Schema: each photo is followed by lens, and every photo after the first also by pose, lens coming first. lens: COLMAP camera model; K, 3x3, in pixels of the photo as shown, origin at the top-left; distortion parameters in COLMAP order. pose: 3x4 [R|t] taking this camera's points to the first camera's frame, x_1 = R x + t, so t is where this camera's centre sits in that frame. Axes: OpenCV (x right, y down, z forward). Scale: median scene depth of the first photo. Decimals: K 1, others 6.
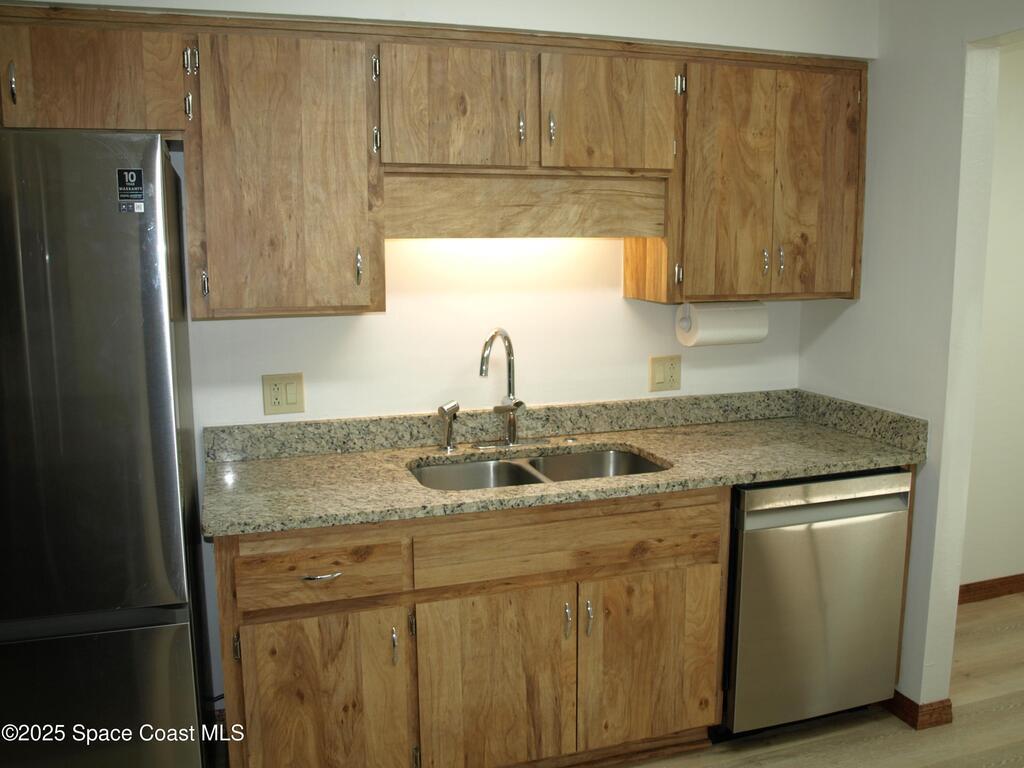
lens RADIAL K [[876.7, 0, 485.2], [0, 876.7, 383.9], [0, 0, 1]] dist [-0.113079, 0.093676]
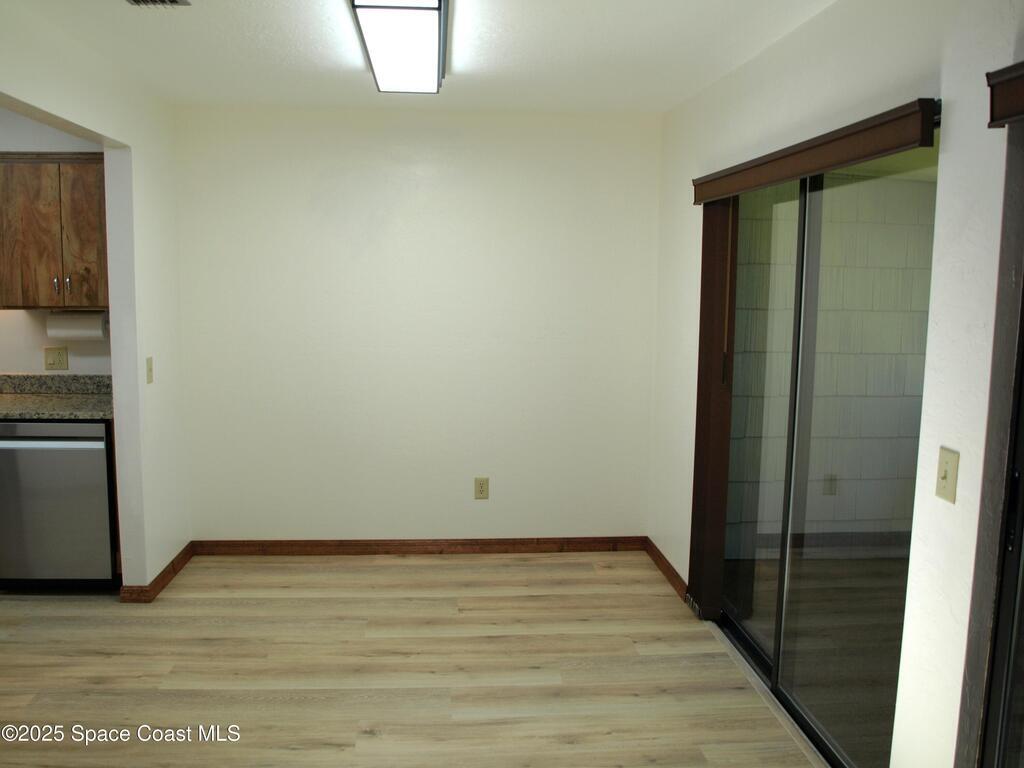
lens RADIAL K [[876.7, 0, 485.2], [0, 876.7, 383.9], [0, 0, 1]] dist [-0.113079, 0.093676]
pose [[0.968726, 0.050558, -0.242926, 1.481077], [-0.059182, 0.997845, -0.028329, 0.034735], [0.240970, 0.041820, 0.969631, -0.309911]]
